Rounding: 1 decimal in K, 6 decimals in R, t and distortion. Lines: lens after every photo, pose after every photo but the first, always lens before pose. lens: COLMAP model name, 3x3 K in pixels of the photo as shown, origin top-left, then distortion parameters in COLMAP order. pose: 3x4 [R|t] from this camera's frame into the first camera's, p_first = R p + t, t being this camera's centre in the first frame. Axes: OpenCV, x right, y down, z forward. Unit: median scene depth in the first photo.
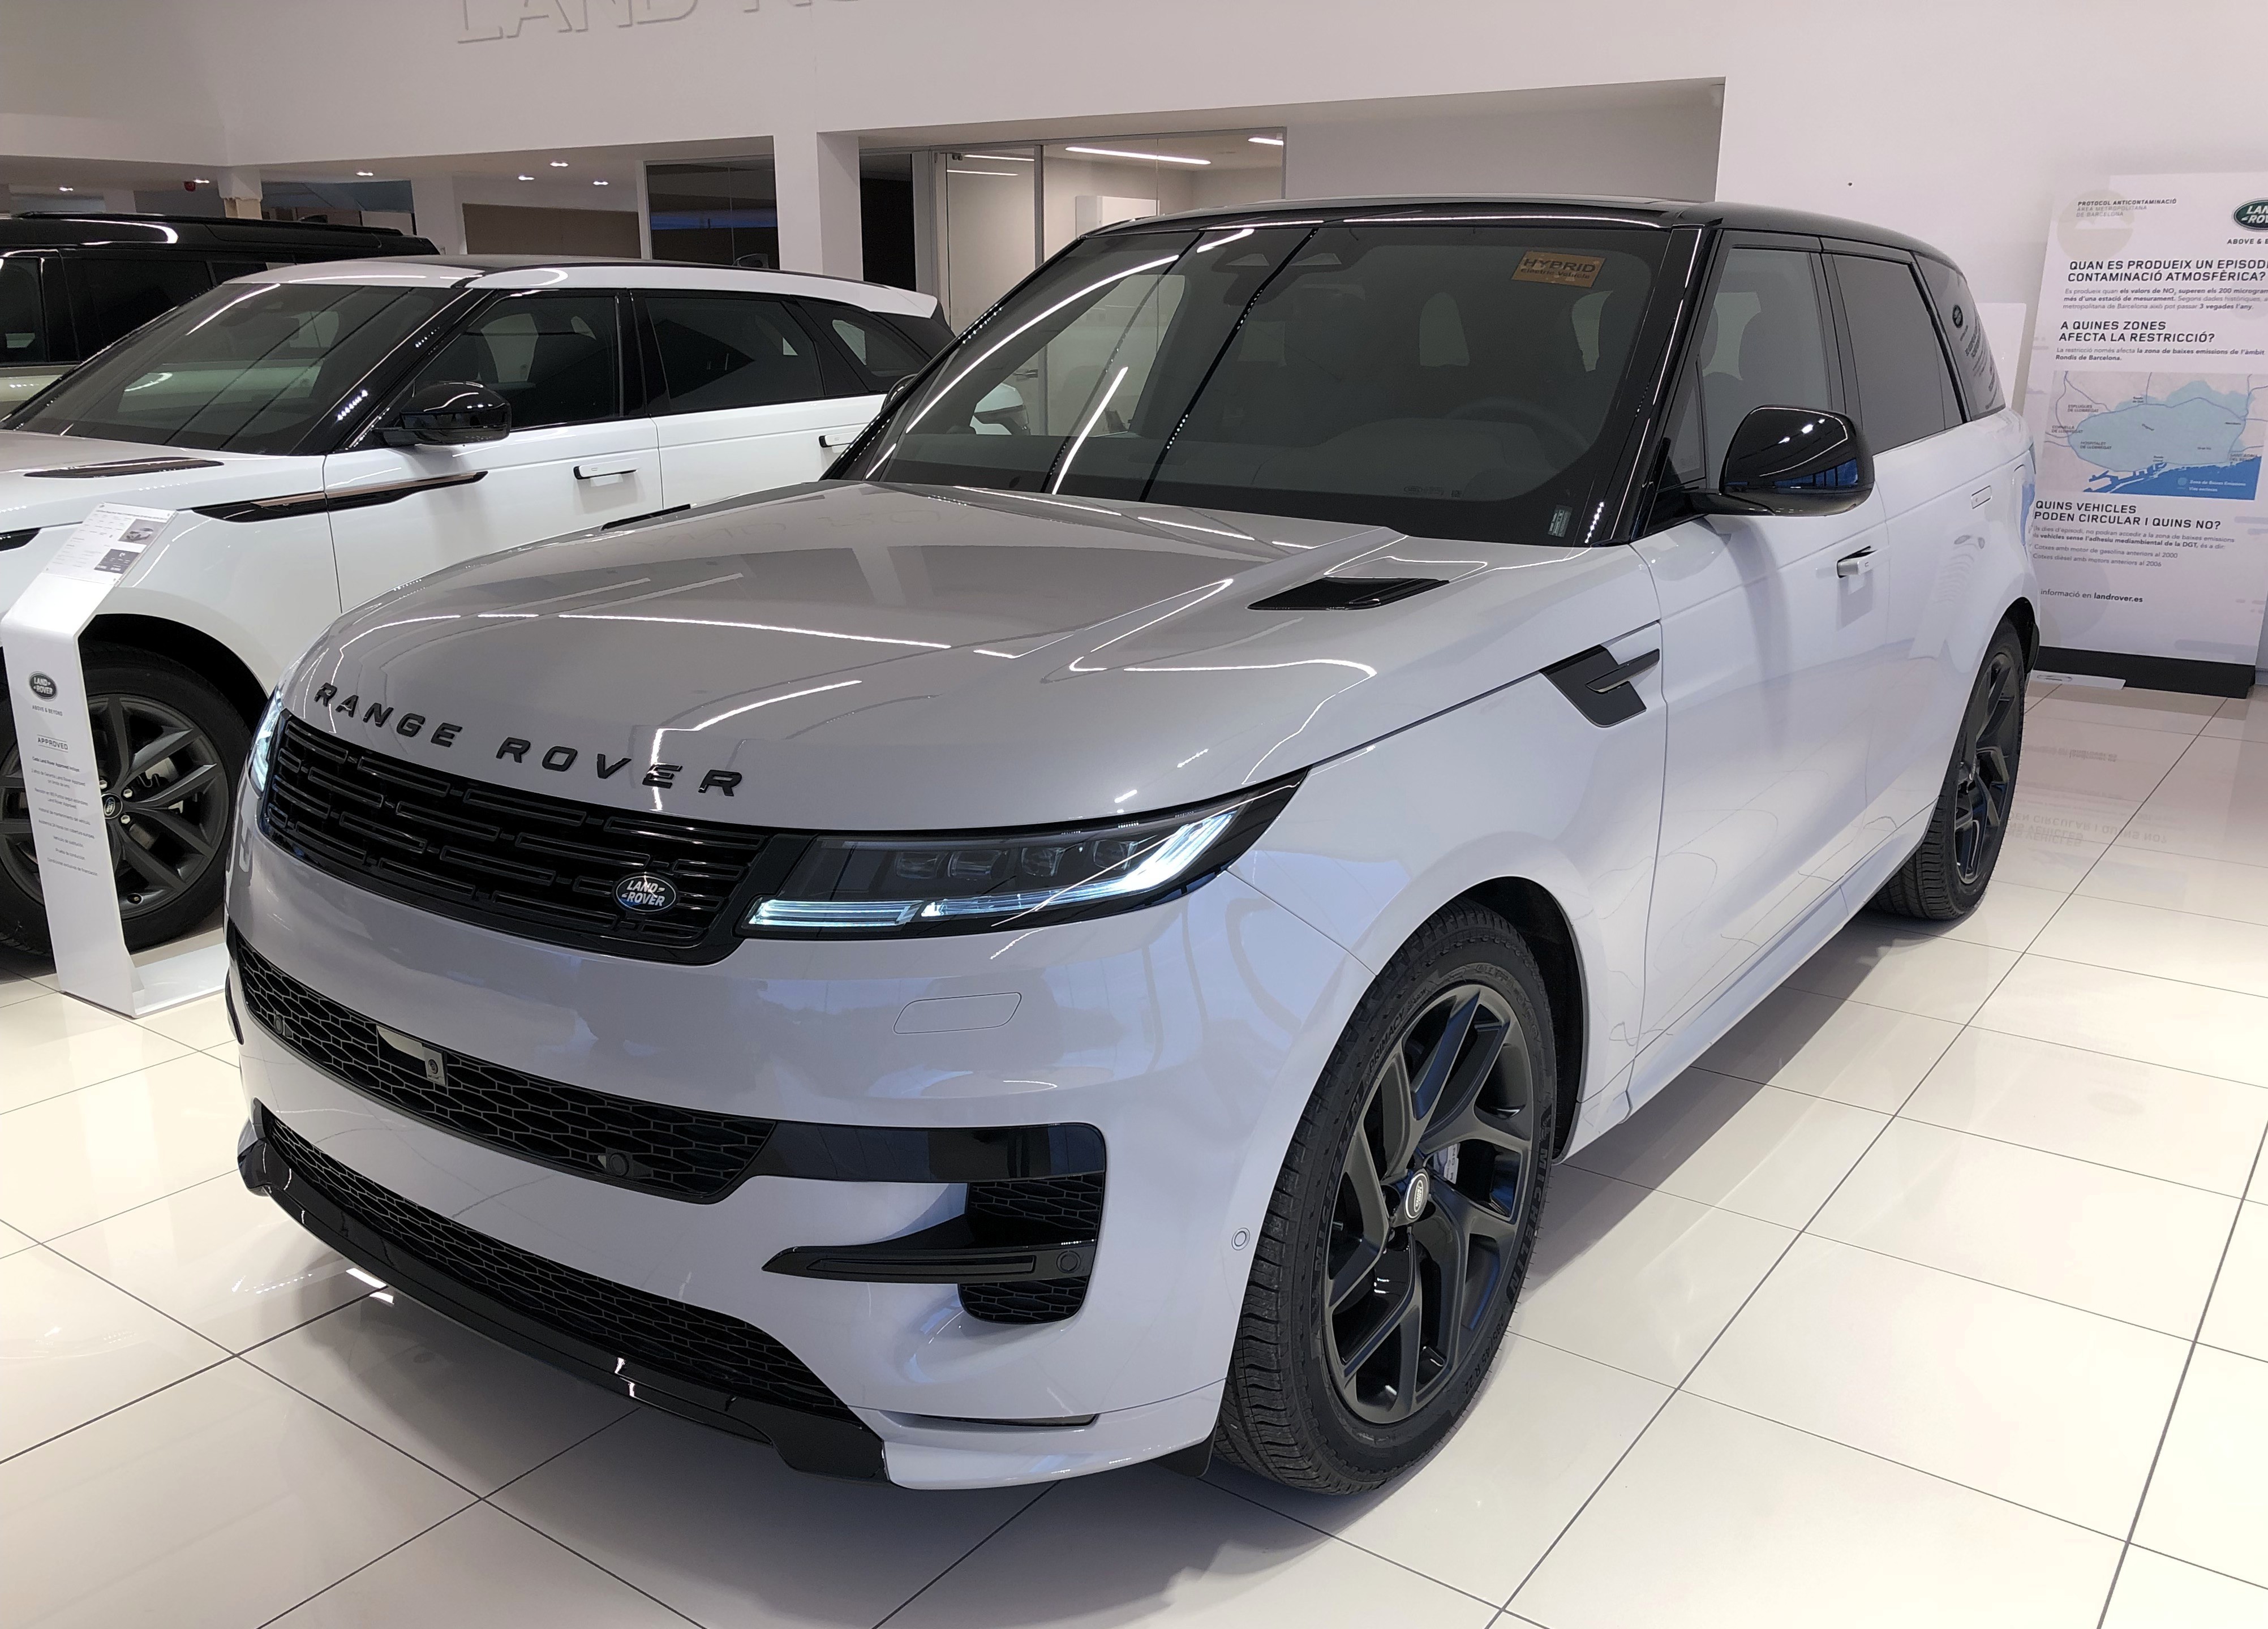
lens RADIAL K [[1869.1, 0, 1134.0], [0, 1869.1, 814.5], [0, 0, 1]] dist [0.027923, -0.010174]
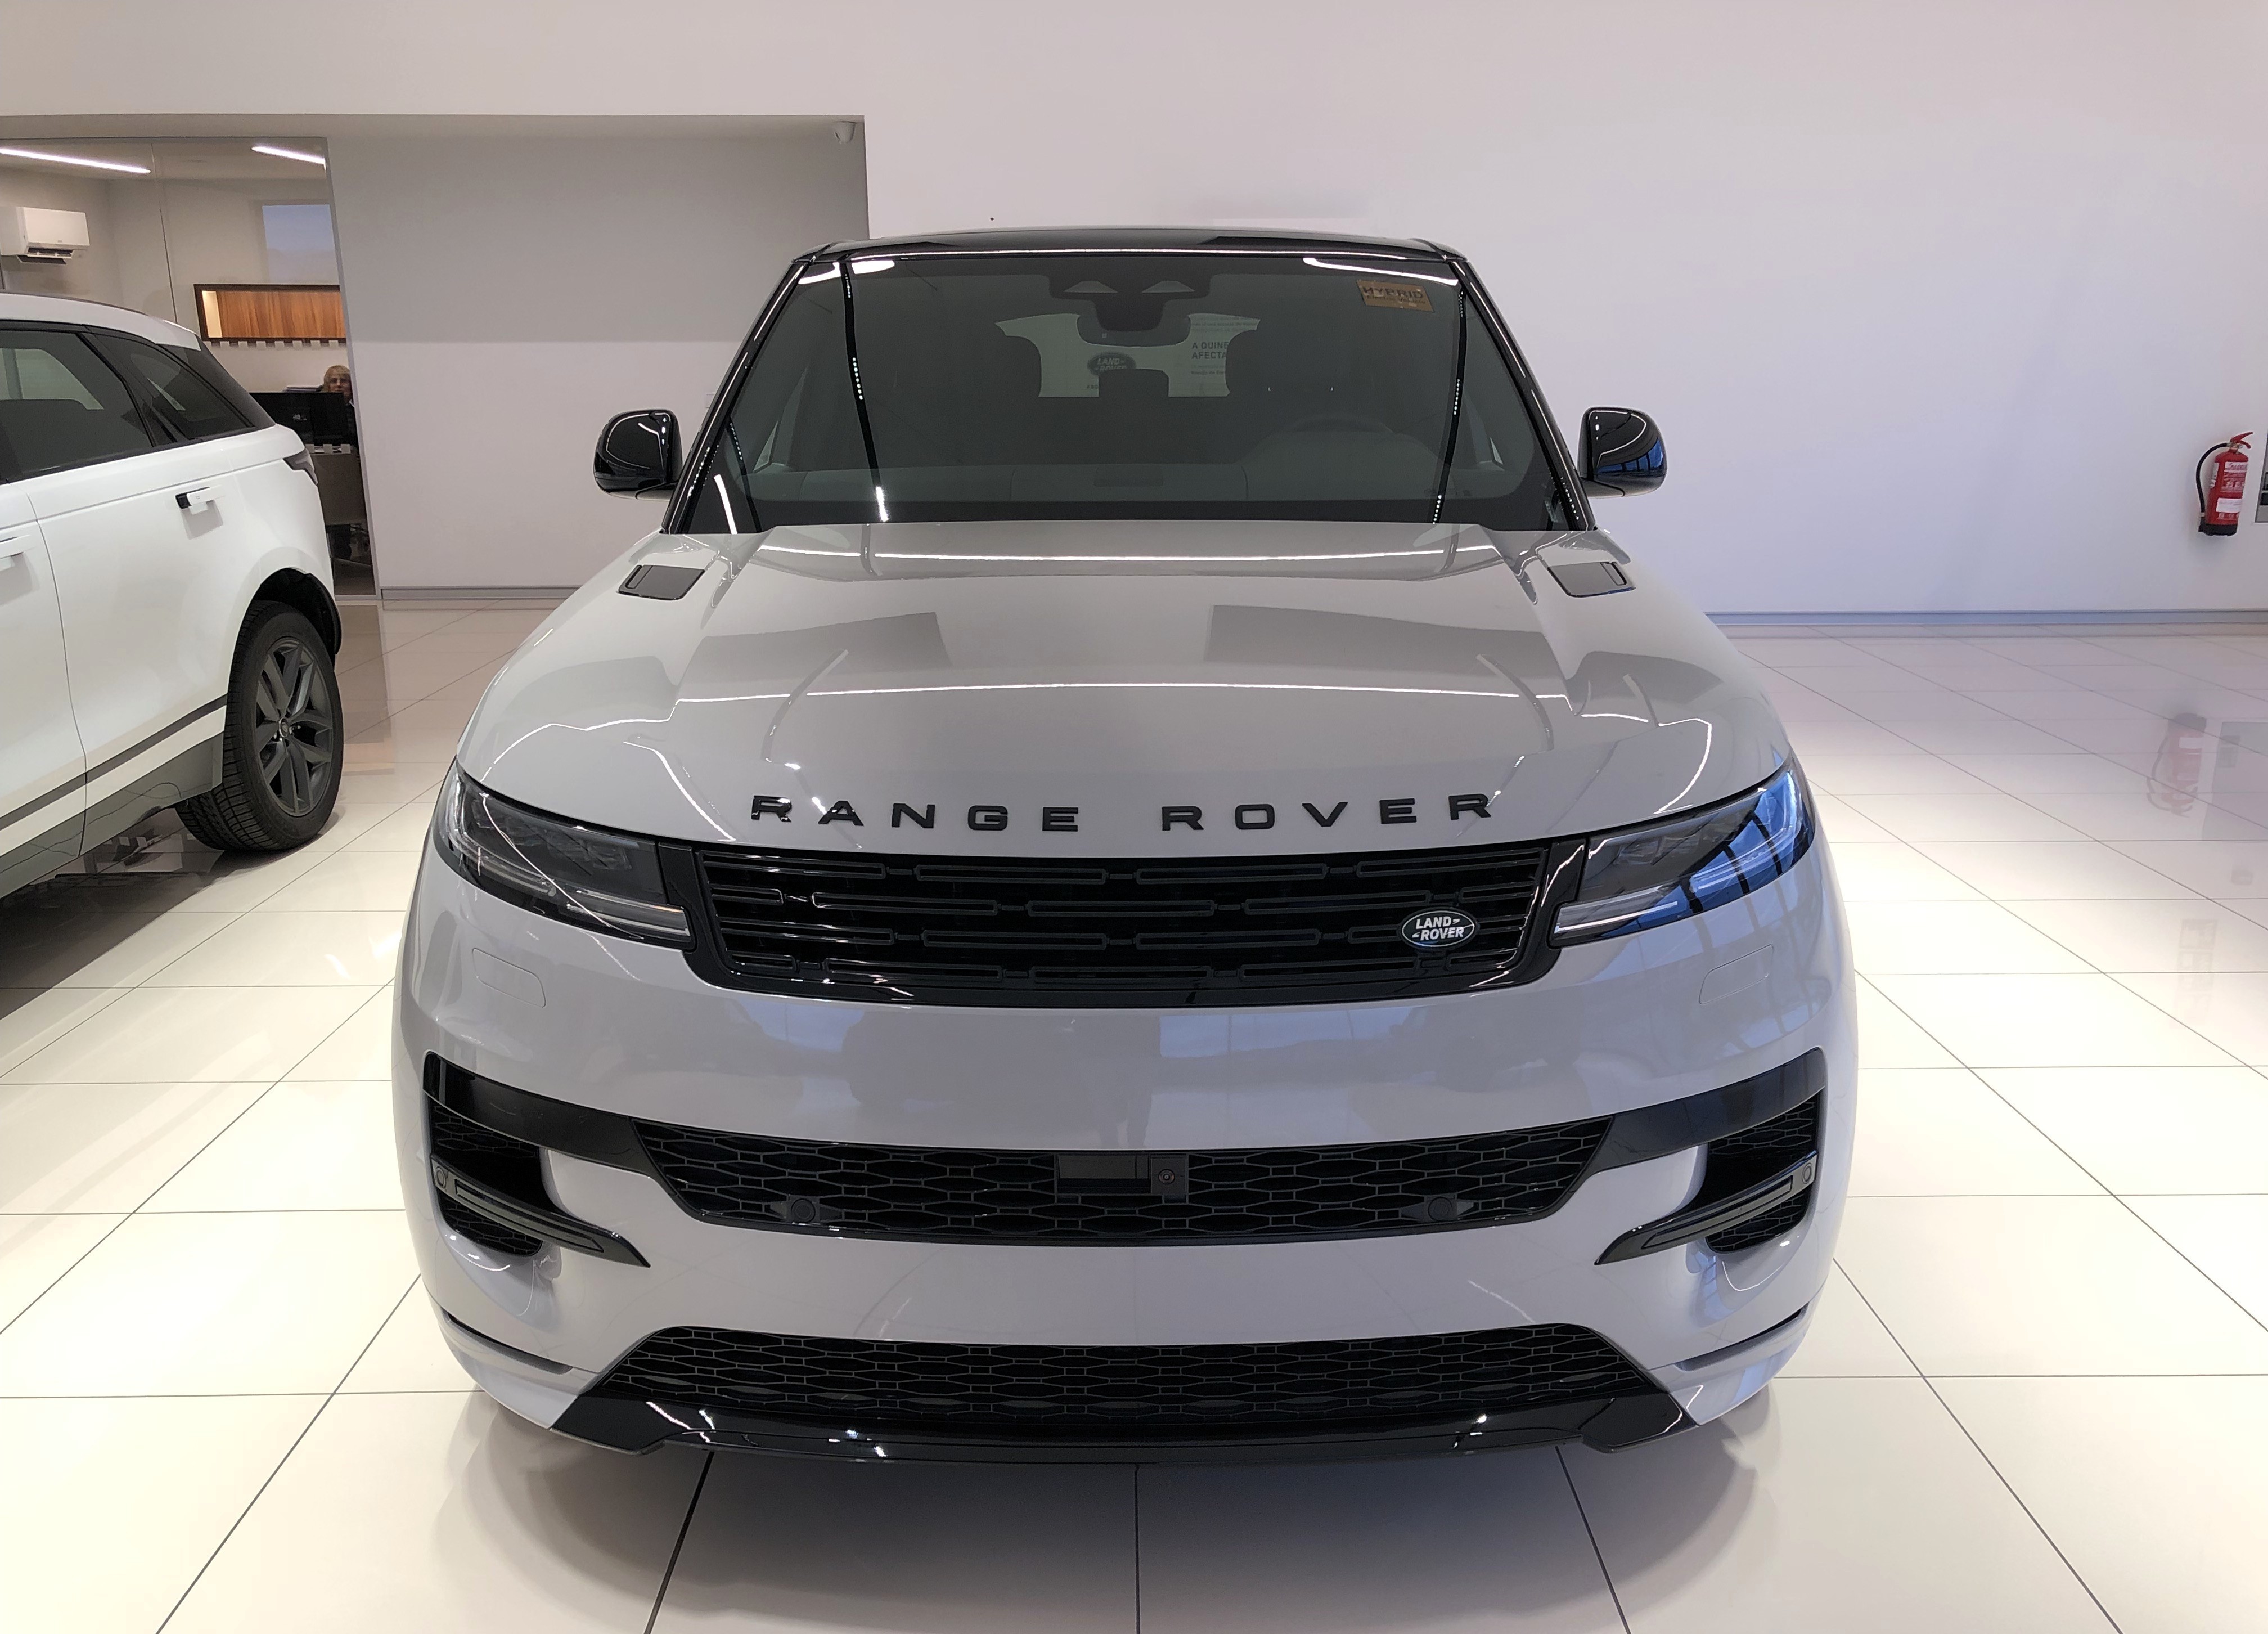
lens RADIAL K [[1881.6, 0, 1134.0], [0, 1881.6, 817.0], [0, 0, 1]] dist [0.040564, 0.000204]
pose [[0.812621, -0.158341, 0.560870, -0.838899], [0.166433, 0.985357, 0.037041, -0.070811], [-0.558522, 0.063247, 0.827075, 0.236471]]
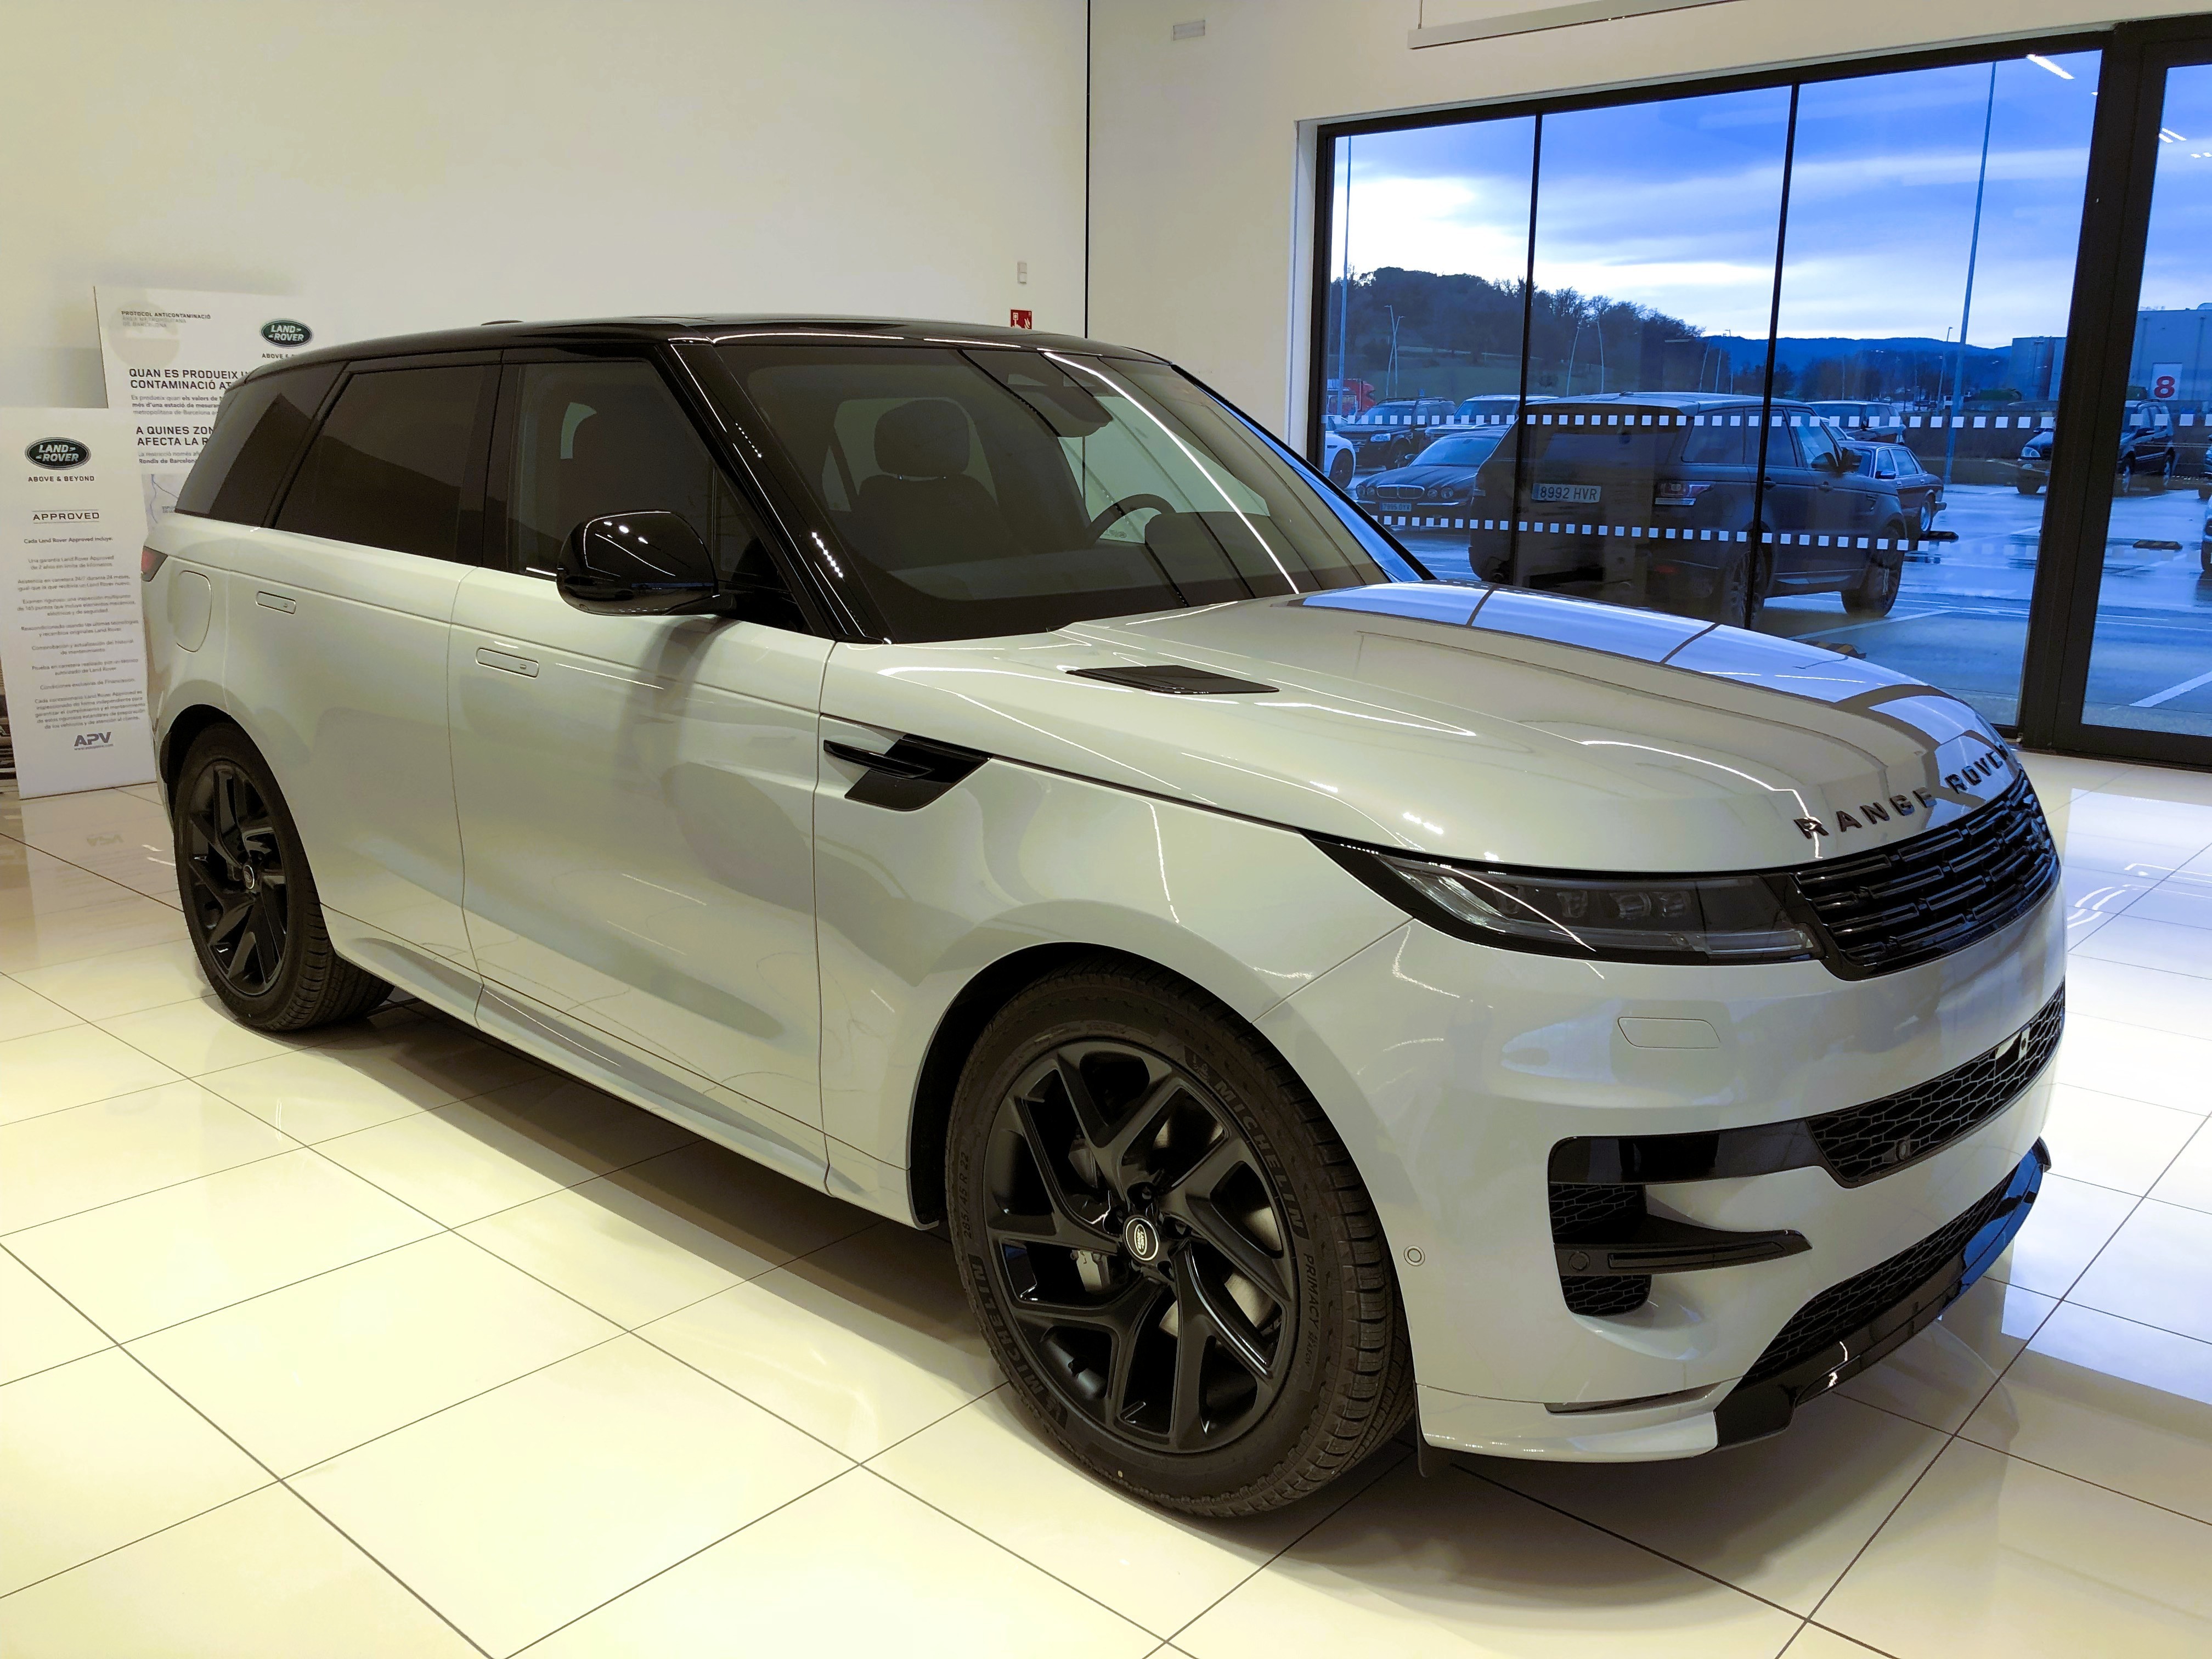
lens RADIAL K [[1827.2, 0, 1107.5], [0, 1827.2, 786.4], [0, 0, 1]] dist [0.012885, 0.005260]
pose [[0.103250, -0.202636, 0.973796, -1.515369], [0.257310, 0.951143, 0.170640, -0.371654], [-0.960797, 0.232949, 0.150346, 1.311492]]
